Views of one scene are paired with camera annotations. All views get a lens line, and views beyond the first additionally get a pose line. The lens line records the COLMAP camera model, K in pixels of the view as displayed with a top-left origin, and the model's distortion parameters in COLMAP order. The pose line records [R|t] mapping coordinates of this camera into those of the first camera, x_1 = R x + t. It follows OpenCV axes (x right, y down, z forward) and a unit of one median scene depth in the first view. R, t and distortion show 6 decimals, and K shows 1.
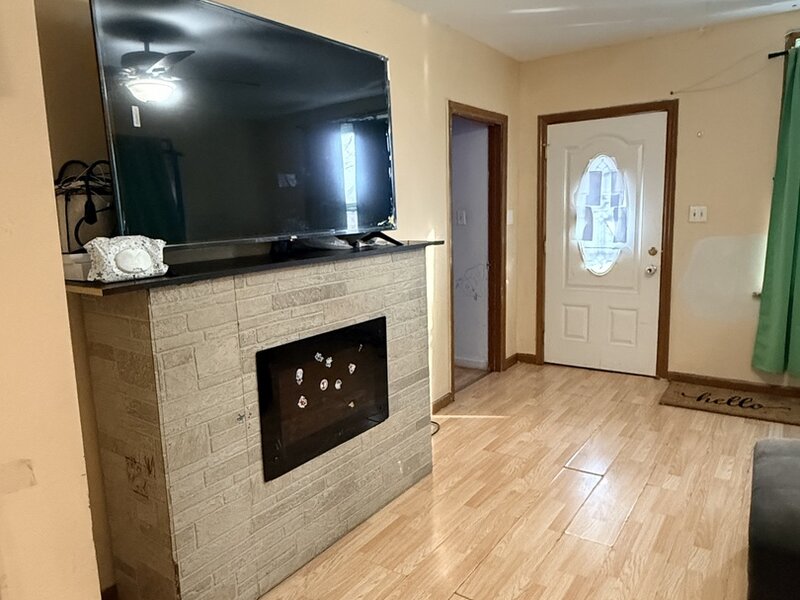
lens RADIAL K [[576.6, 0, 399.6], [0, 576.6, 298.8], [0, 0, 1]] dist [0.008807, 0.002364]
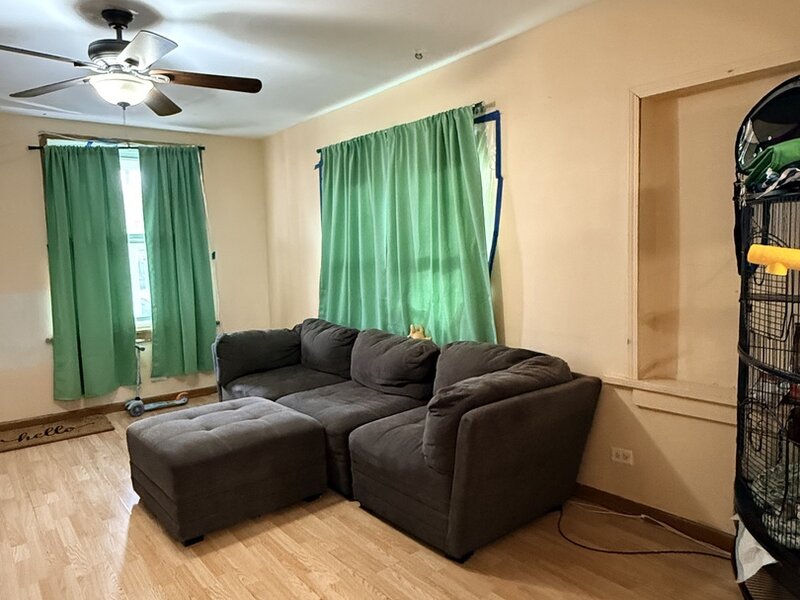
lens RADIAL K [[576.6, 0, 401.4], [0, 576.6, 302.6], [0, 0, 1]] dist [0.008807, 0.002364]
pose [[0.299791, -0.073445, 0.951174, -0.316372], [0.173359, 0.984626, 0.021388, 0.018390], [-0.938122, 0.158482, 0.307915, -0.074221]]
